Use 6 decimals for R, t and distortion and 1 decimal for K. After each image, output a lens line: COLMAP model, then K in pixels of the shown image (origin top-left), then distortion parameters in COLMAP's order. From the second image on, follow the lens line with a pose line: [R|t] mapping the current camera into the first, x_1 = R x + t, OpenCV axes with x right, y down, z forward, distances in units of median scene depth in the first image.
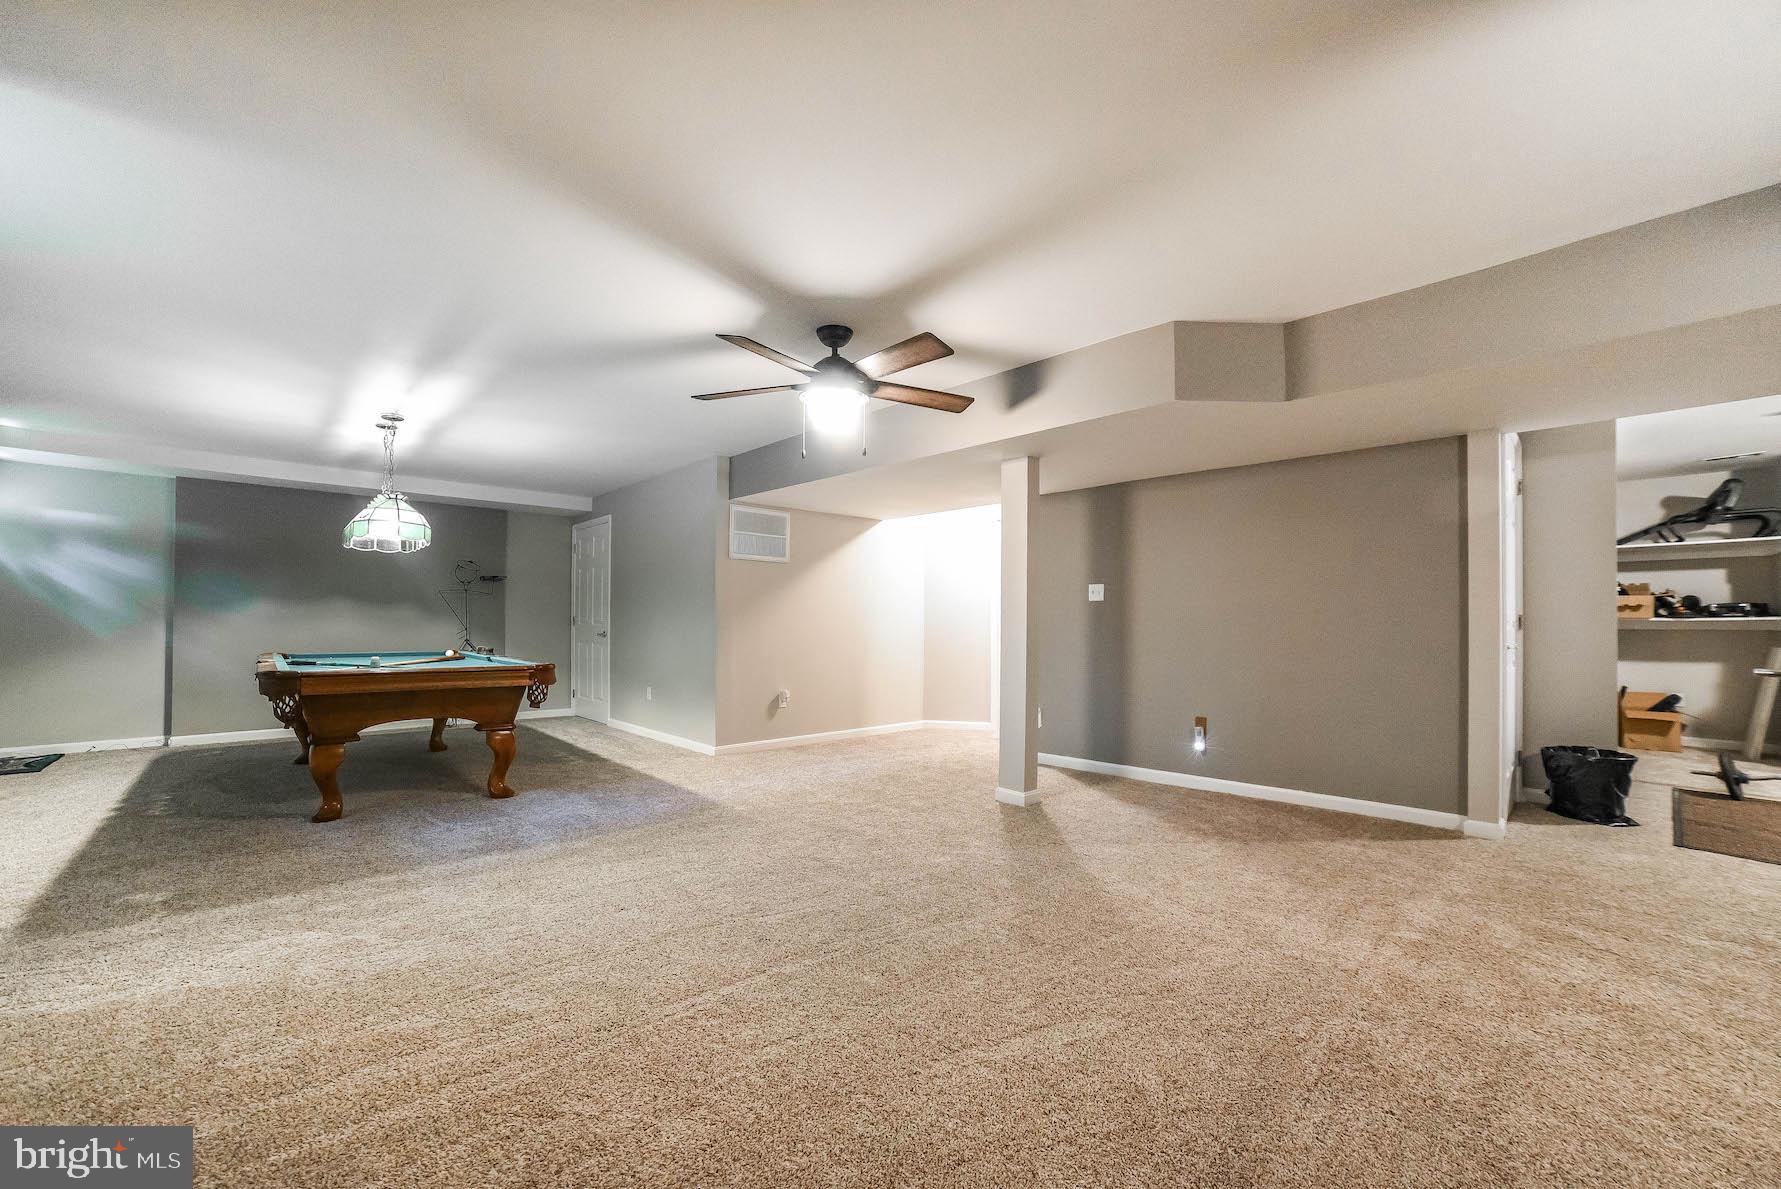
lens RADIAL K [[711.6, 0, 892.3], [0, 711.6, 613.6], [0, 0, 1]] dist [-0.078085, 0.033608]
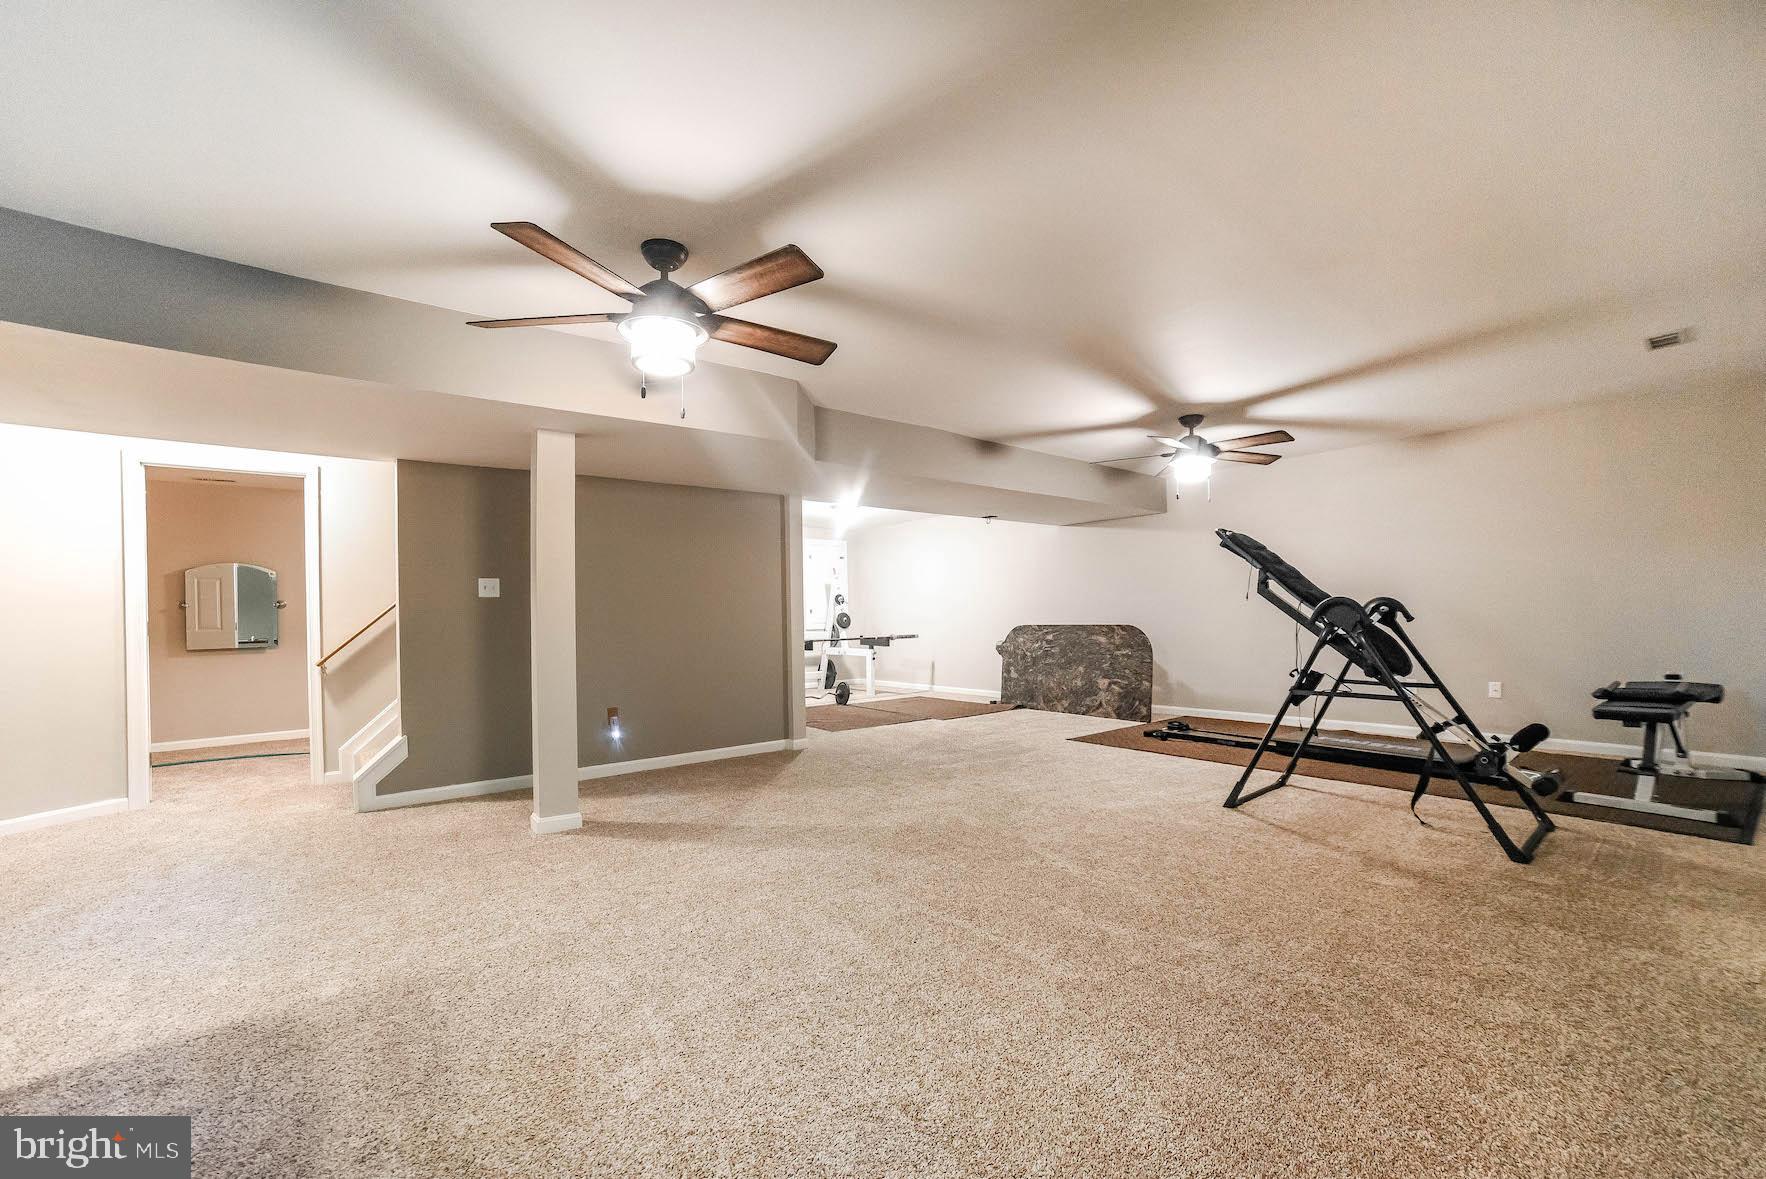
lens RADIAL K [[705.6, 0, 884.8], [0, 705.6, 608.5], [0, 0, 1]] dist [-0.078085, 0.033608]
pose [[0.082857, 0.007541, 0.996533, -0.644780], [0.006864, 0.999943, -0.008137, 0.007509], [-0.996538, 0.007514, 0.082800, 0.540432]]
